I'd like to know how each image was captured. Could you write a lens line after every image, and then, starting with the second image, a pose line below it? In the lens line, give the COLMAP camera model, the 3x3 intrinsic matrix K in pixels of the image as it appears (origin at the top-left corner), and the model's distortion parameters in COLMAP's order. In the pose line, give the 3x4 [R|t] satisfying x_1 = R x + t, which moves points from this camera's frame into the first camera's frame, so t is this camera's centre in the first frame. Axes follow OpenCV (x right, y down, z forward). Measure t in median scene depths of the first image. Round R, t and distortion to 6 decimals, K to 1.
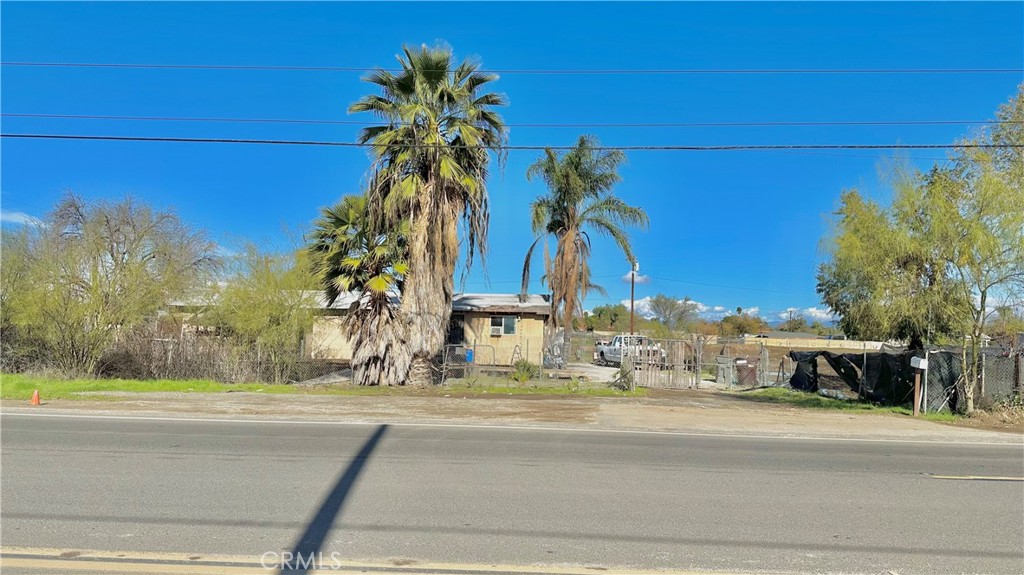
lens RADIAL K [[759.4, 0, 512.0], [0, 759.4, 287.5], [0, 0, 1]] dist [0.182186, -0.311968]
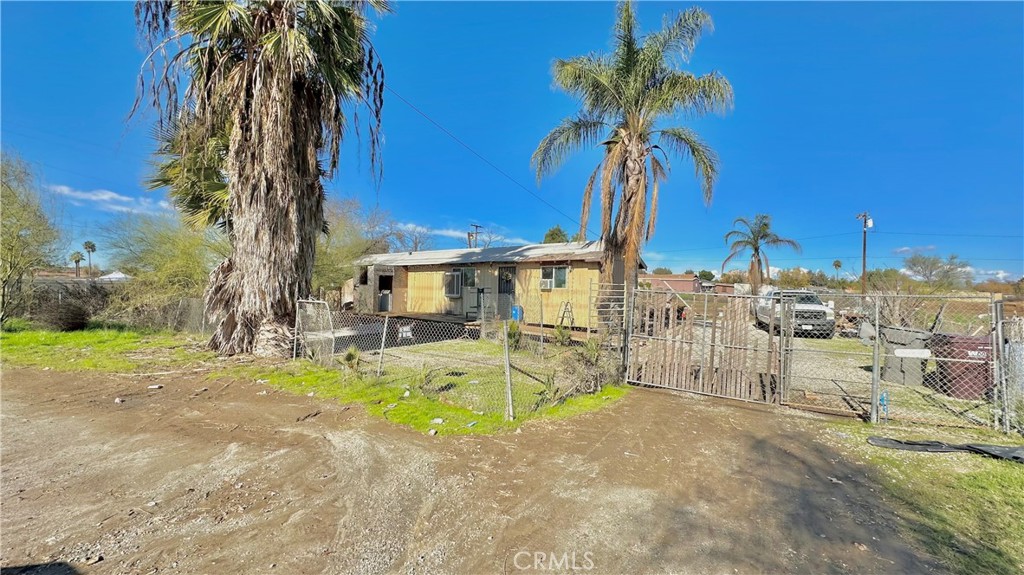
lens RADIAL K [[437.6, 0, 512.0], [0, 437.6, 287.5], [0, 0, 1]] dist [-0.000764, 0.000101]
pose [[0.768541, -0.005494, -0.639777, 0.315776], [0.034061, 0.998896, 0.032339, 0.053583], [0.638893, -0.046645, 0.767880, 0.737848]]
